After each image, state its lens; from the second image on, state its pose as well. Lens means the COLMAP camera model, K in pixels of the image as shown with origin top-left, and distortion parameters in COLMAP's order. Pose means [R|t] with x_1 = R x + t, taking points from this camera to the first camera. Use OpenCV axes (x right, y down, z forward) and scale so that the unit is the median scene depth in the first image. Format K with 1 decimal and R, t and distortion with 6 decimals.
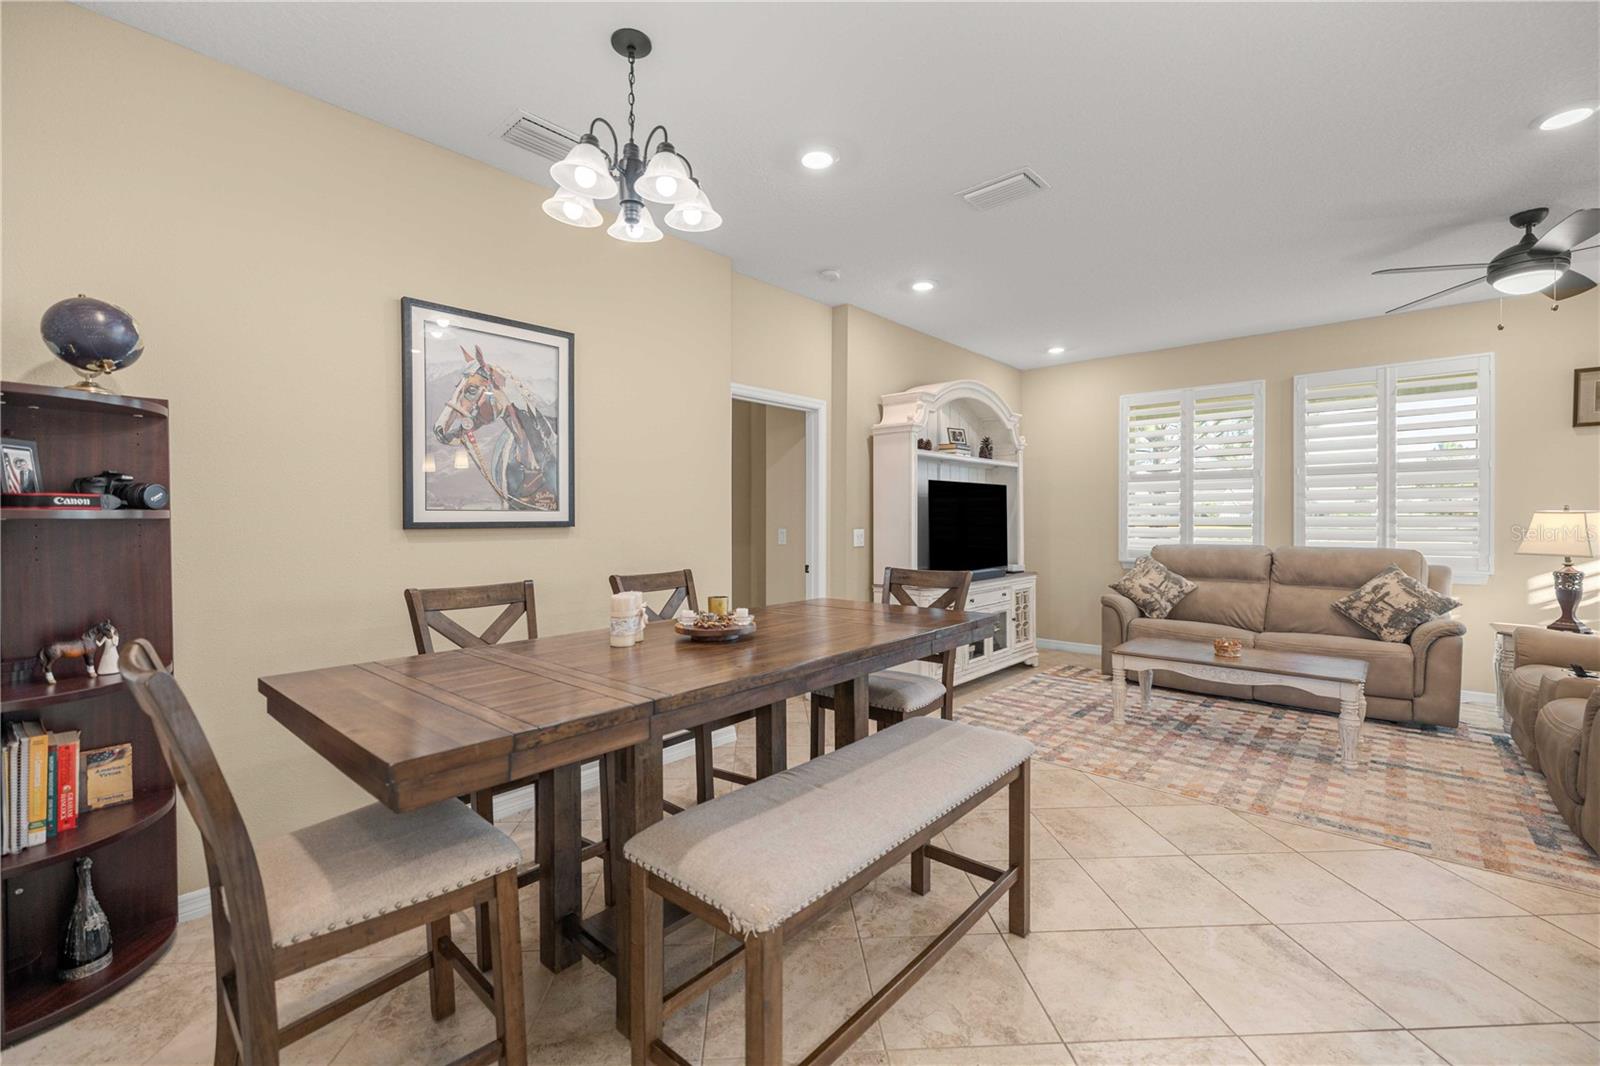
lens RADIAL K [[672.0, 0, 795.4], [0, 672.0, 531.0], [0, 0, 1]] dist [0.000834, -0.000409]
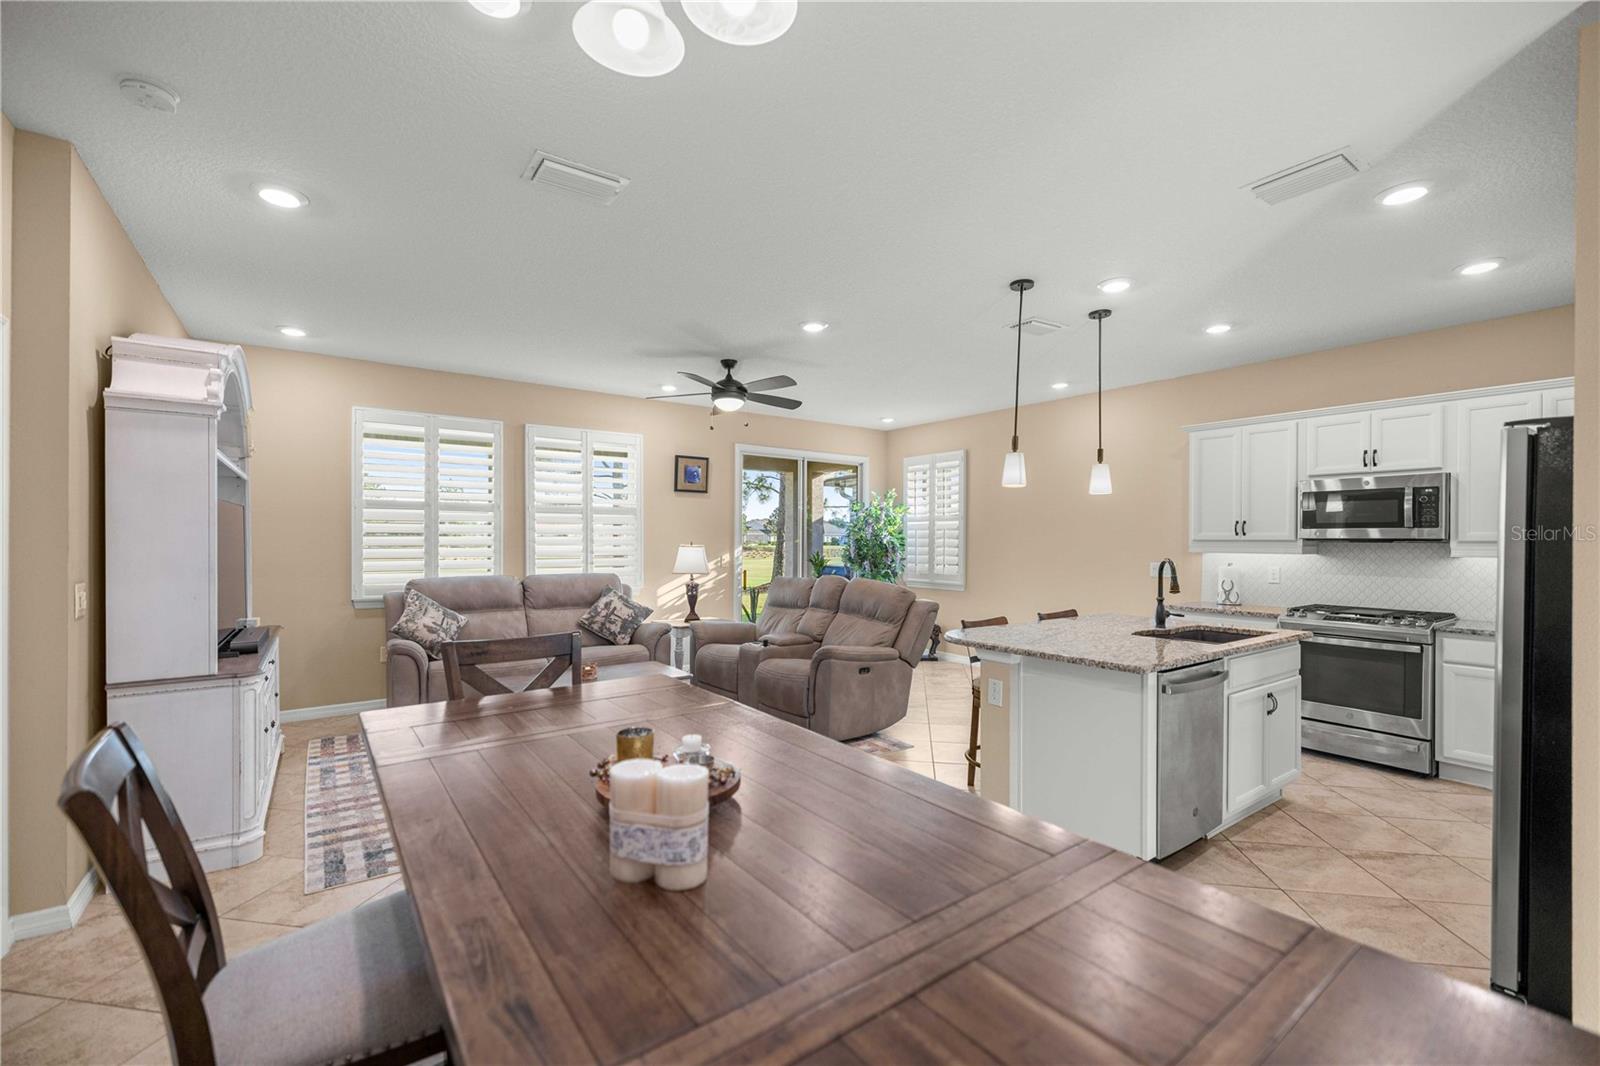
lens RADIAL K [[672.0, 0, 797.1], [0, 672.0, 539.9], [0, 0, 1]] dist [0.000834, -0.000409]
pose [[0.209873, 0.001784, 0.977727, -0.334292], [0.013495, 0.999898, -0.004722, -0.029648], [-0.977635, 0.014186, 0.209828, 0.396301]]
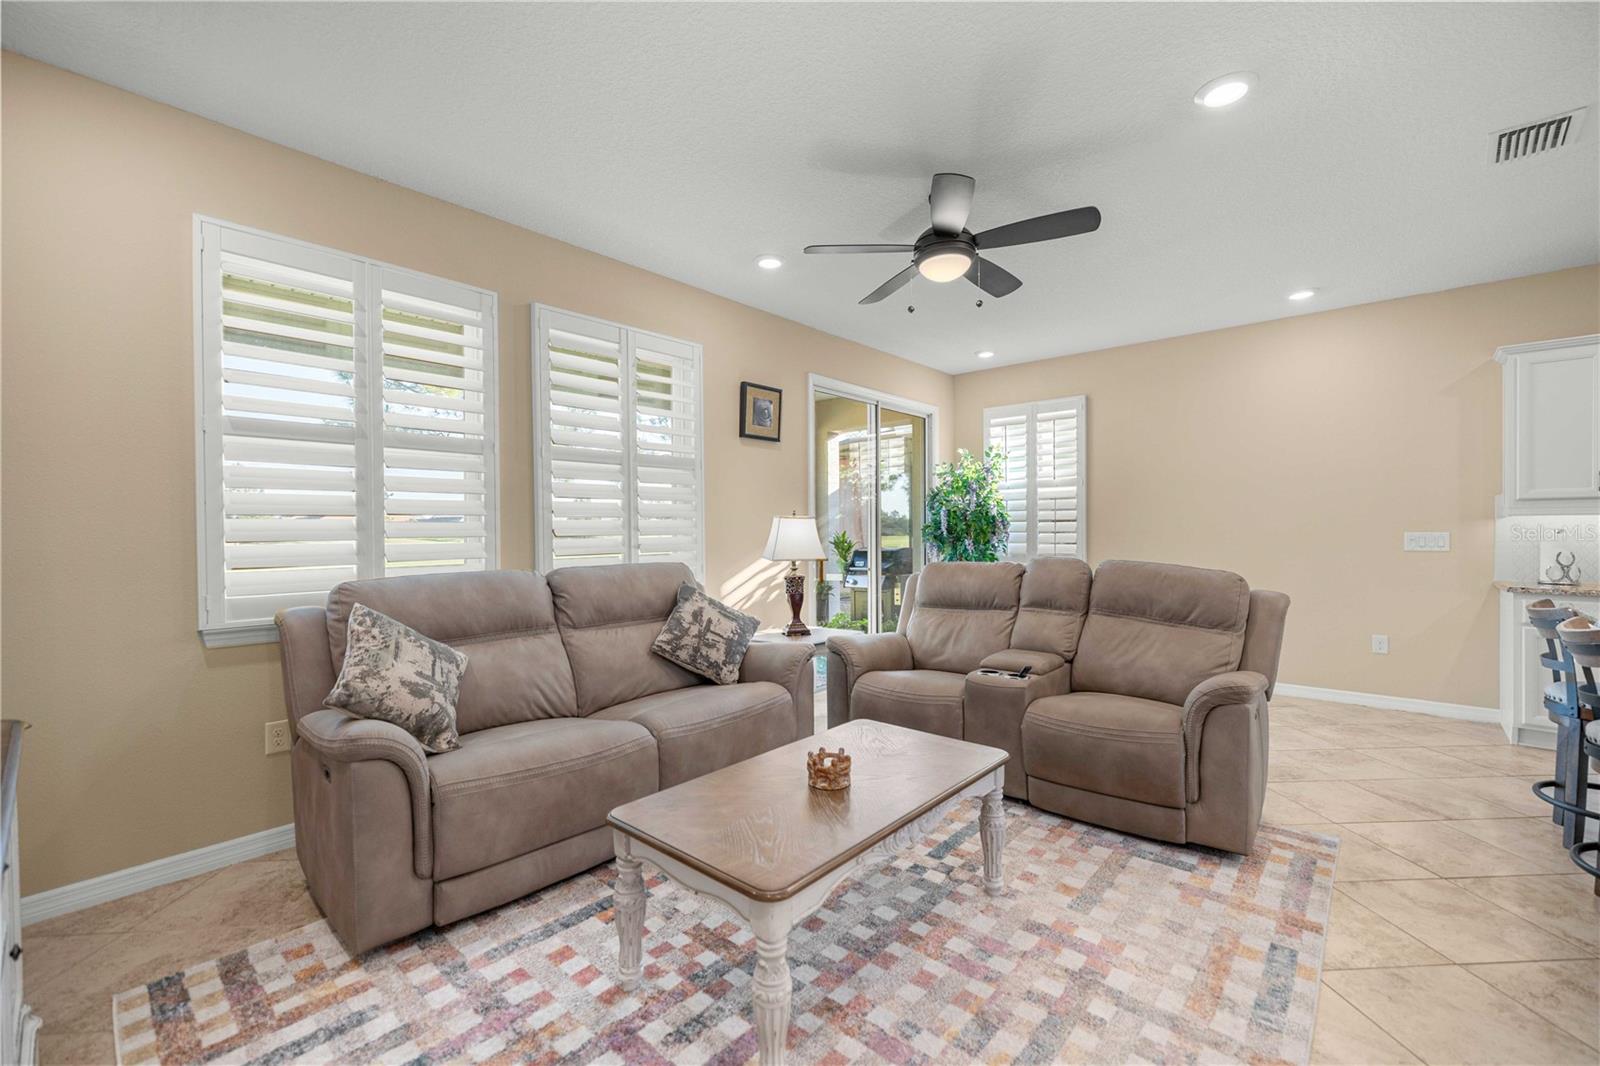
lens RADIAL K [[672.0, 0, 797.3], [0, 672.0, 529.3], [0, 0, 1]] dist [0.000834, -0.000409]
pose [[-0.010405, 0.000337, 0.999946, 0.118305], [0.025697, 0.999670, -0.000069, -0.009094], [-0.999616, 0.025695, -0.010410, 0.946376]]
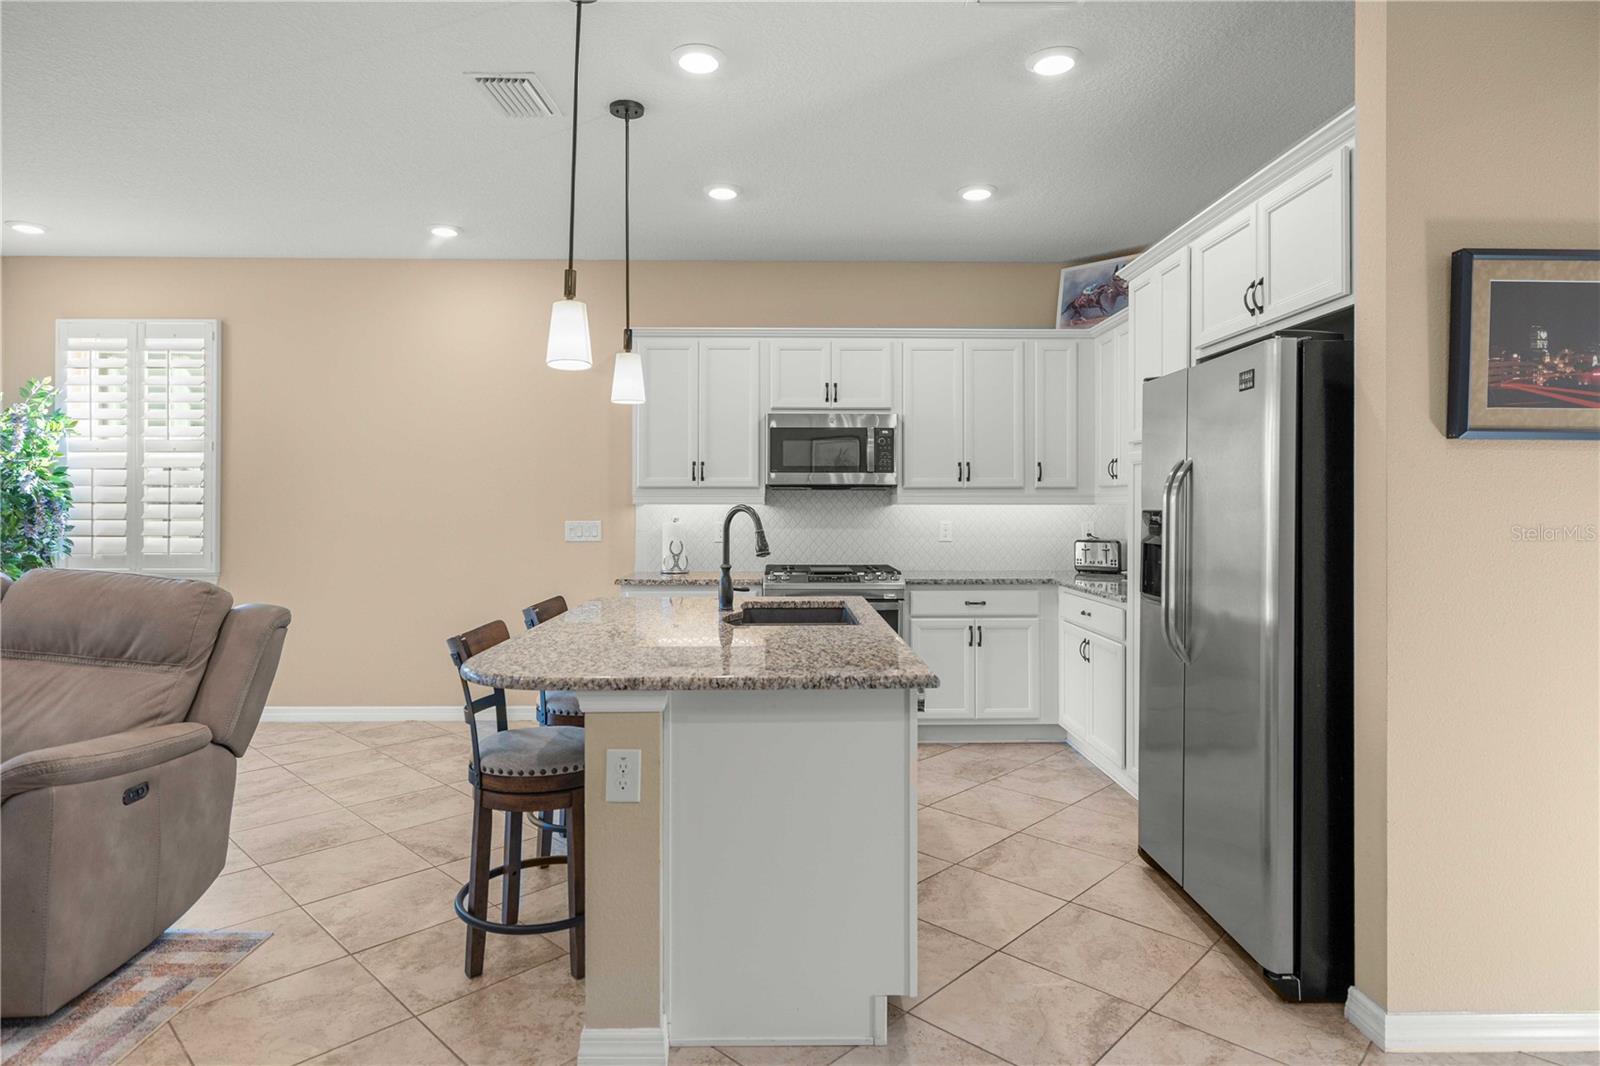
lens RADIAL K [[888.4, 0, 797.3], [0, 888.4, 500.2], [0, 0, 1]] dist [-0.000343, 0.001349]
pose [[-0.684742, 0.006211, 0.728759, 0.026572], [0.013873, 0.999894, 0.004513, -0.010236], [-0.728654, 0.013200, -0.684755, 0.598982]]
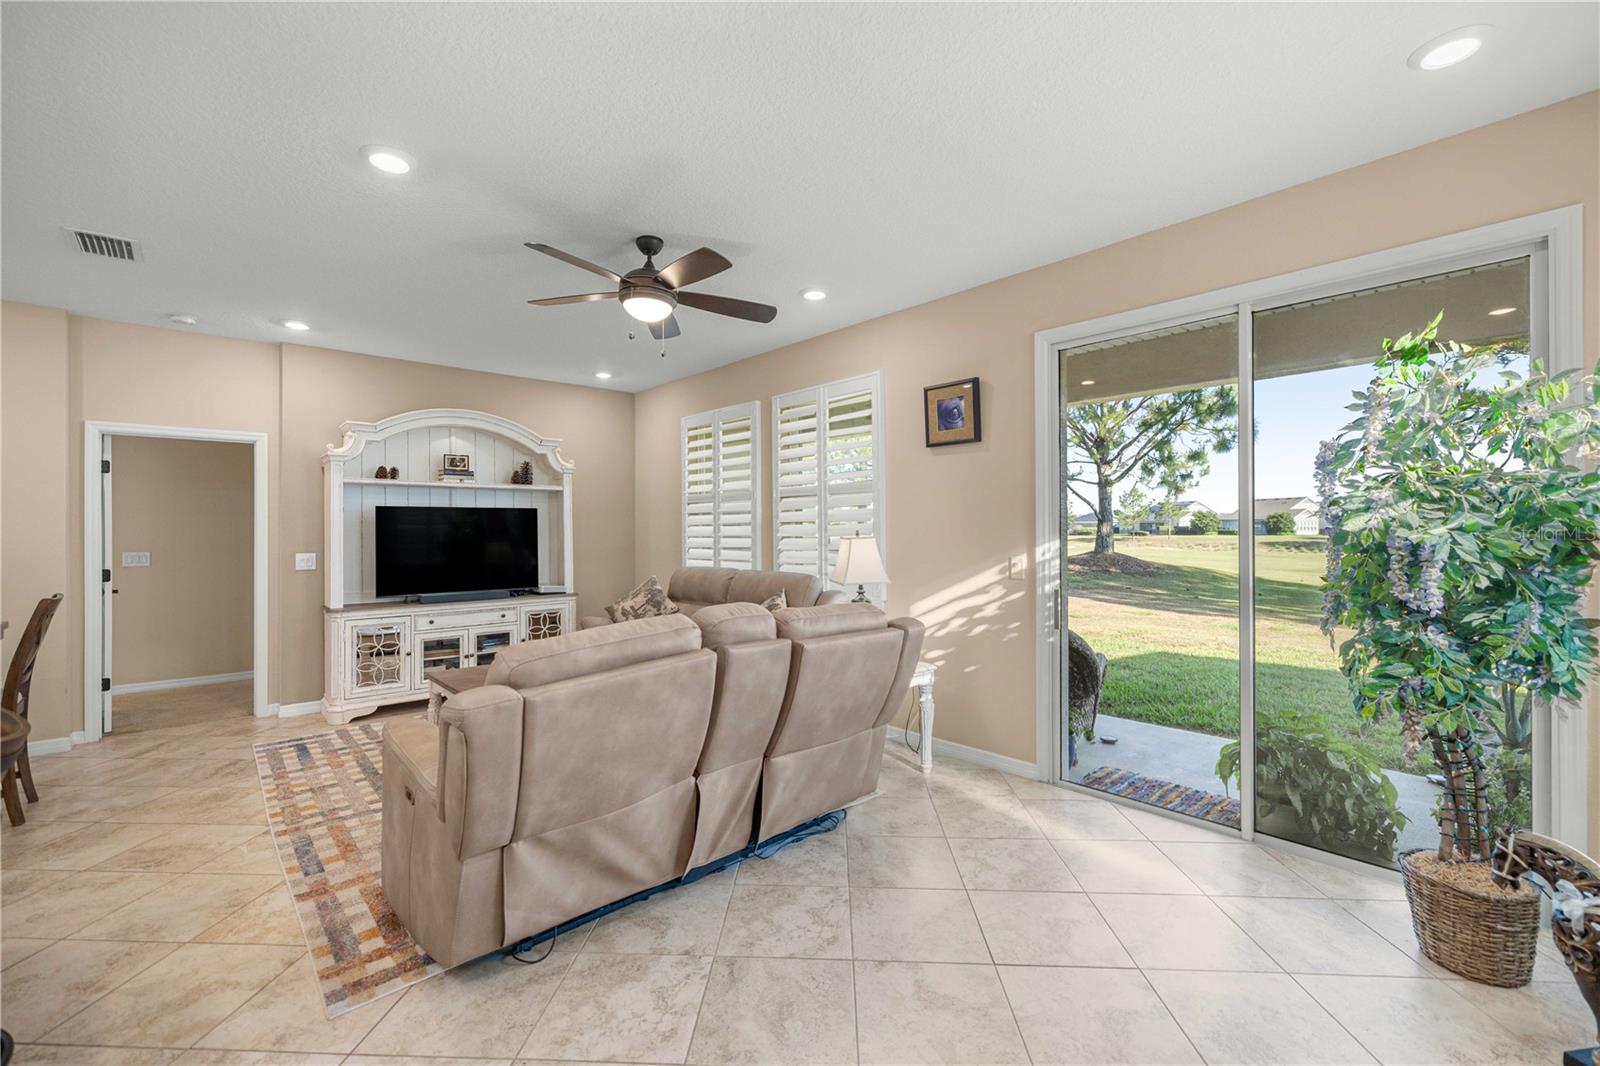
lens RADIAL K [[672.0, 0, 792.1], [0, 672.0, 531.2], [0, 0, 1]] dist [0.000834, -0.000409]
pose [[0.994771, -0.003338, -0.102074, 1.084411], [0.001428, 0.999823, -0.018774, -0.018381], [0.102119, 0.018530, 0.994600, 0.031145]]
